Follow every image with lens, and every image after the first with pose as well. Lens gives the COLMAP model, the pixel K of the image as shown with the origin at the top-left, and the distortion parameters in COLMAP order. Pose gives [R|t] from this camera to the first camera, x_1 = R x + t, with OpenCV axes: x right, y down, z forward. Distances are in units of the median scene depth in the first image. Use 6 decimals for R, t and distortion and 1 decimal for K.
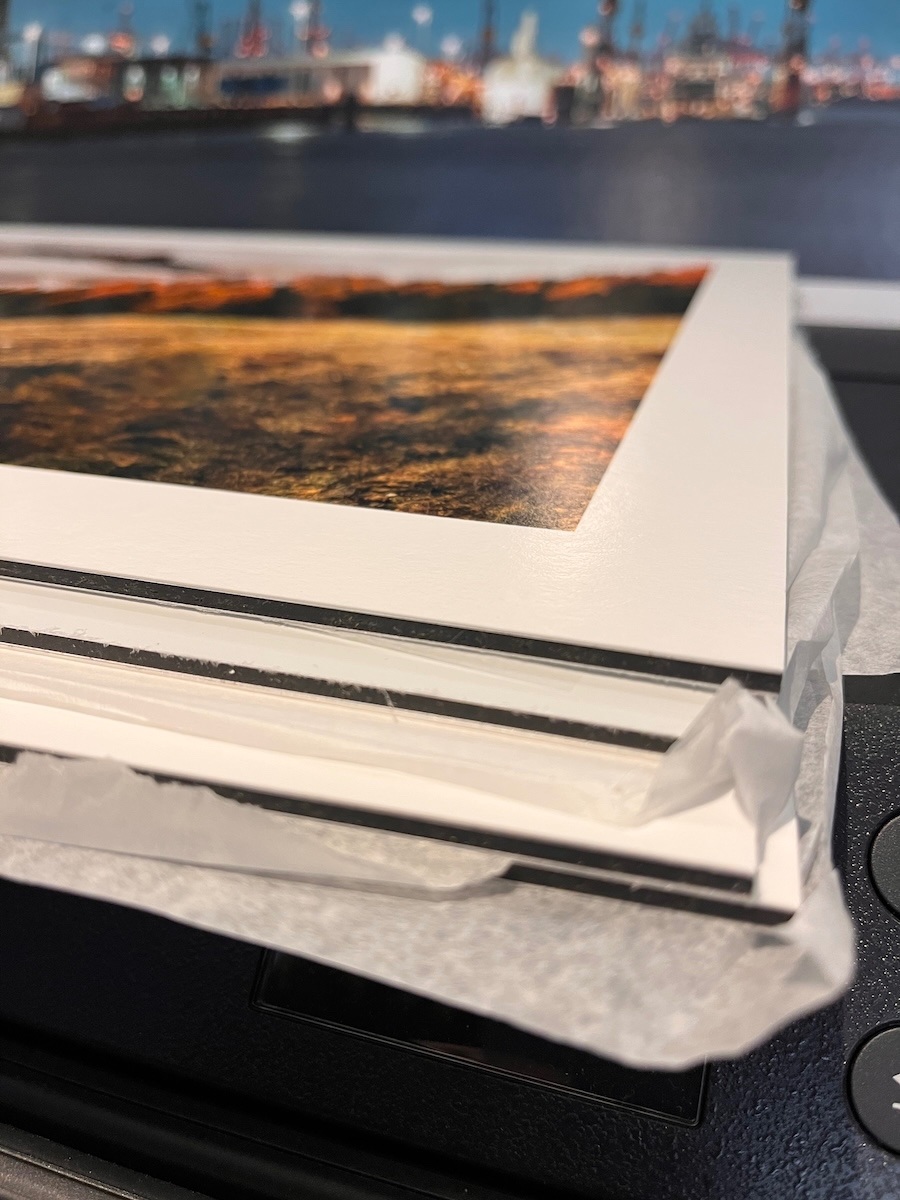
lens RADIAL K [[943.9, 0, 471.3], [0, 943.9, 607.2], [0, 0, 1]] dist [0.052664, -0.120831]
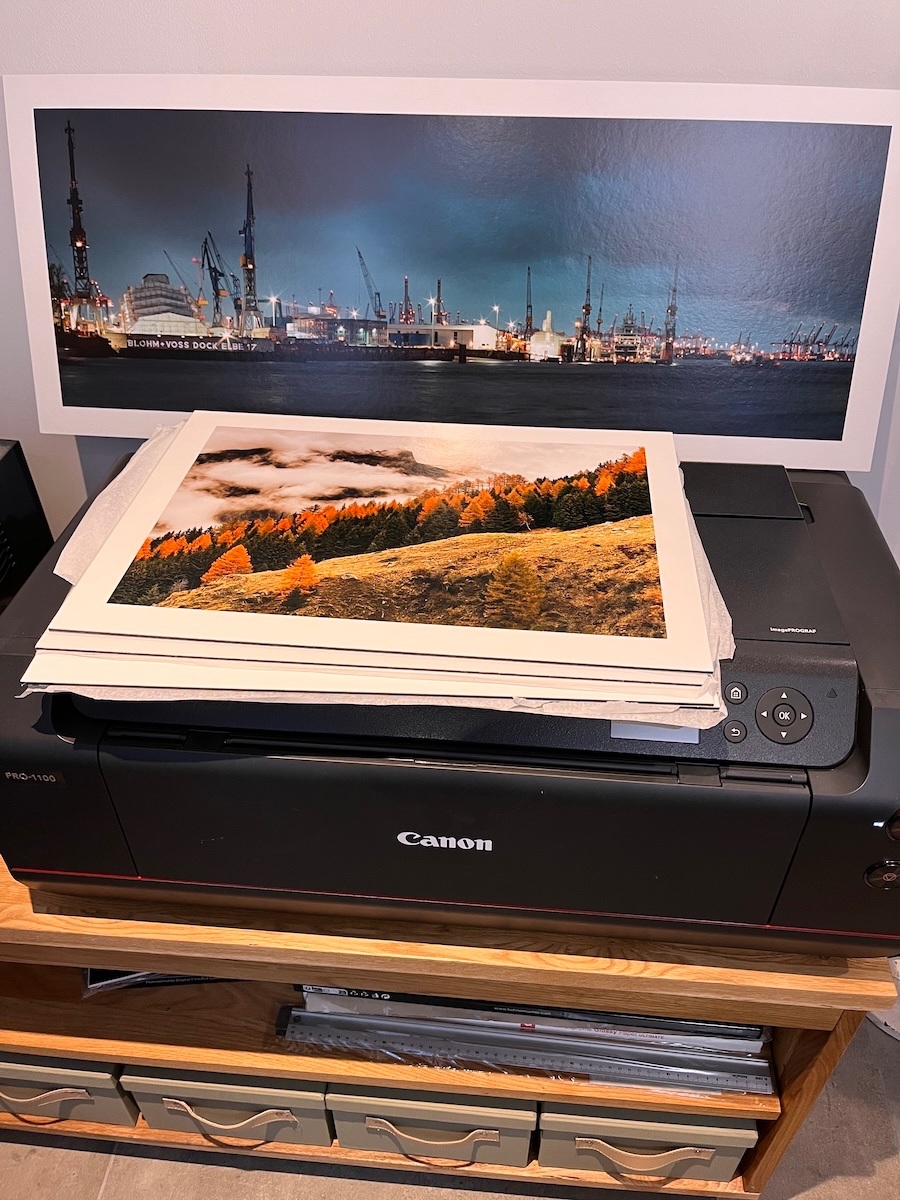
lens RADIAL K [[943.9, 0, 471.3], [0, 943.9, 607.2], [0, 0, 1]] dist [0.052664, -0.120831]
pose [[0.975831, -0.135524, 0.171429, -0.568587], [0.094144, 0.968656, 0.229875, -0.486347], [-0.197209, -0.208180, 0.958003, -1.162838]]
